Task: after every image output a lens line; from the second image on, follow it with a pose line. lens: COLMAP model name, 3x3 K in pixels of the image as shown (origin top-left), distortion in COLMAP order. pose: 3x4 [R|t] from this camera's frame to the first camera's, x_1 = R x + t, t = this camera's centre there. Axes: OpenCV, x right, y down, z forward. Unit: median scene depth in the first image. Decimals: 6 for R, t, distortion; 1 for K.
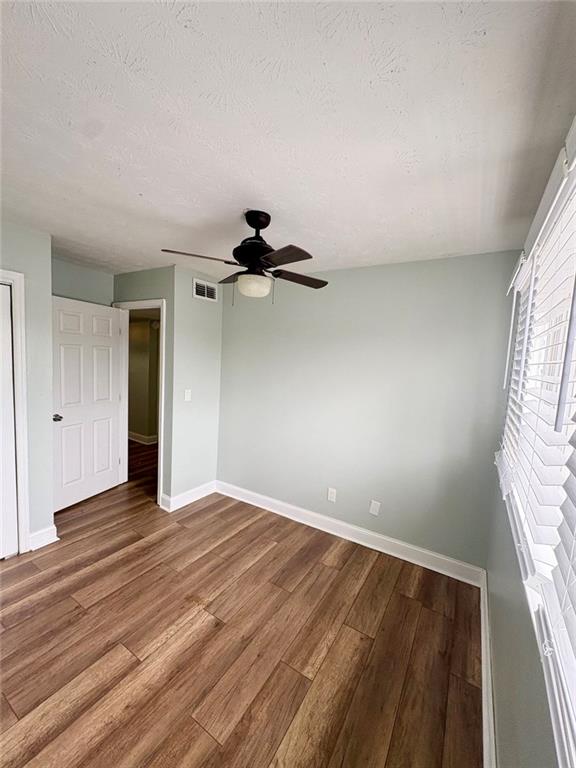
lens RADIAL K [[309.3, 0, 289.2], [0, 309.3, 385.0], [0, 0, 1]] dist [-0.000445, 0.000564]
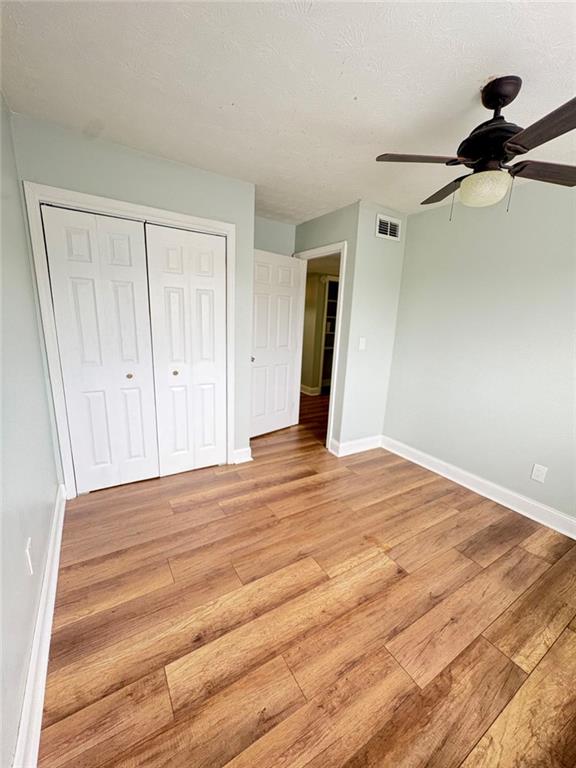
lens RADIAL K [[309.3, 0, 284.6], [0, 309.3, 386.2], [0, 0, 1]] dist [-0.000445, 0.000564]
pose [[0.891356, 0.084354, -0.445387, -0.140517], [-0.034525, 0.992313, 0.118843, 0.080365], [0.451988, -0.090555, 0.887416, 0.028002]]
